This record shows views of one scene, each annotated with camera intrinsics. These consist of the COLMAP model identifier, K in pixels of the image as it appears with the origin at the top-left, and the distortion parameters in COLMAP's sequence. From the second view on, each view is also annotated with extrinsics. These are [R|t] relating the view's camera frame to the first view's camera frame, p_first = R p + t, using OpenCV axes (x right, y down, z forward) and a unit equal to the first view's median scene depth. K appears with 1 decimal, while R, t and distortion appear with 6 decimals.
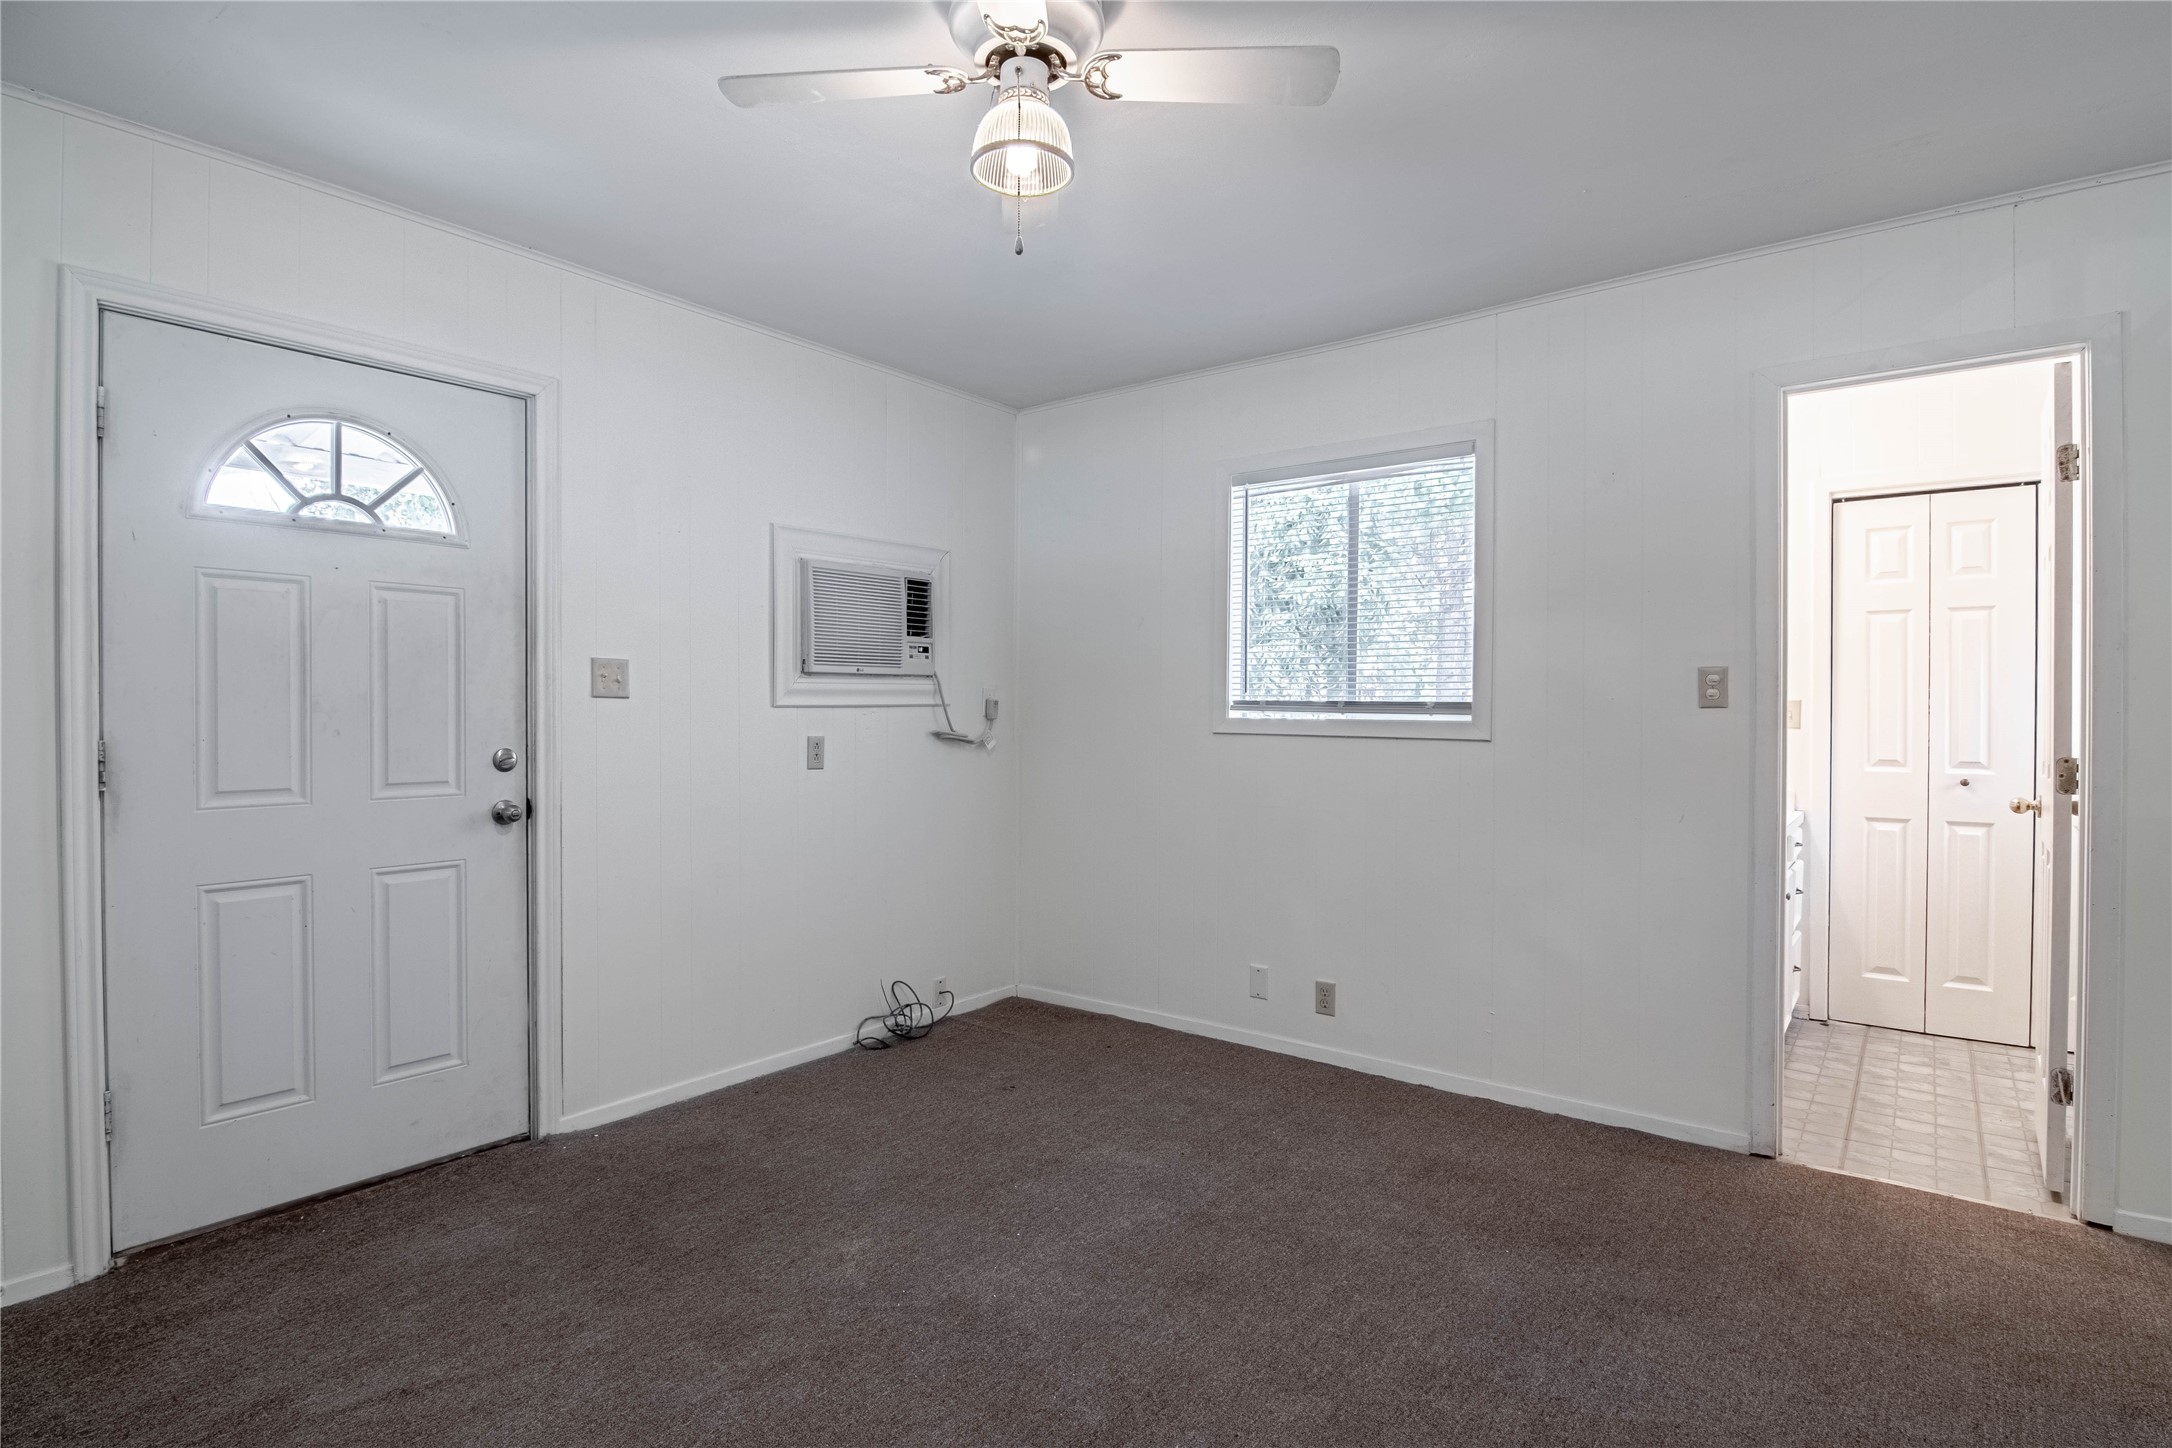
lens RADIAL K [[1084.1, 0, 1041.3], [0, 1084.1, 705.2], [0, 0, 1]] dist [-0.002741, -0.002416]
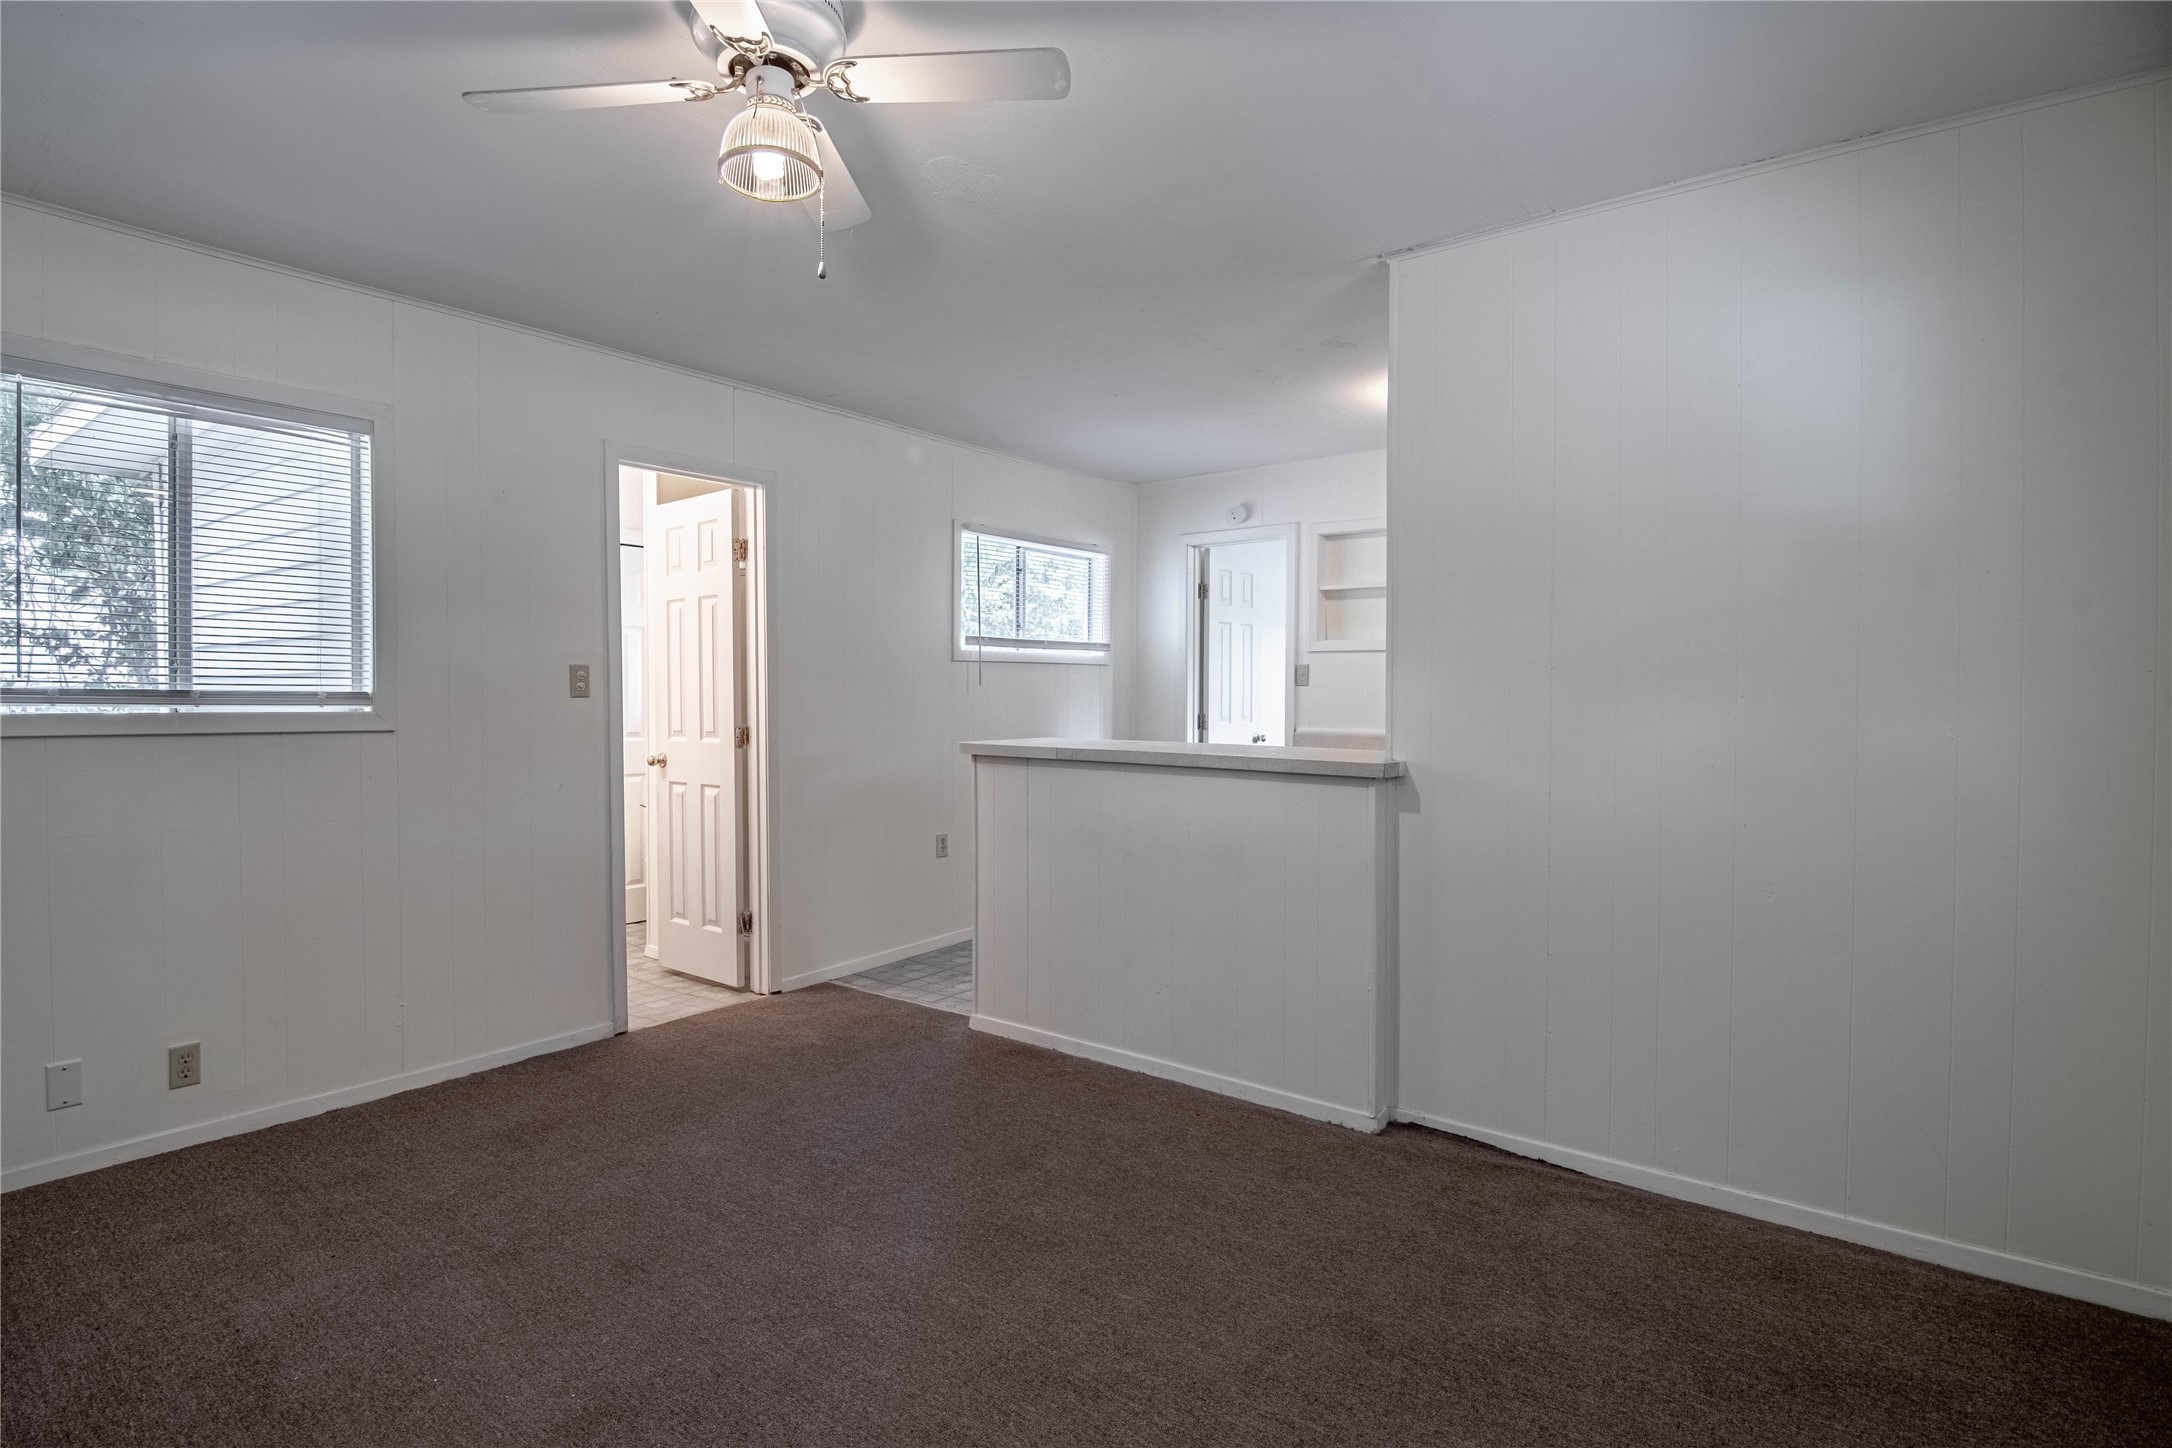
lens RADIAL K [[1084.1, 0, 1041.3], [0, 1084.1, 705.2], [0, 0, 1]] dist [-0.002741, -0.002416]
pose [[0.012953, -0.010973, 0.999856, -0.632726], [-0.001206, 0.999939, 0.010990, -0.002719], [-0.999915, -0.001348, 0.012939, 0.448239]]
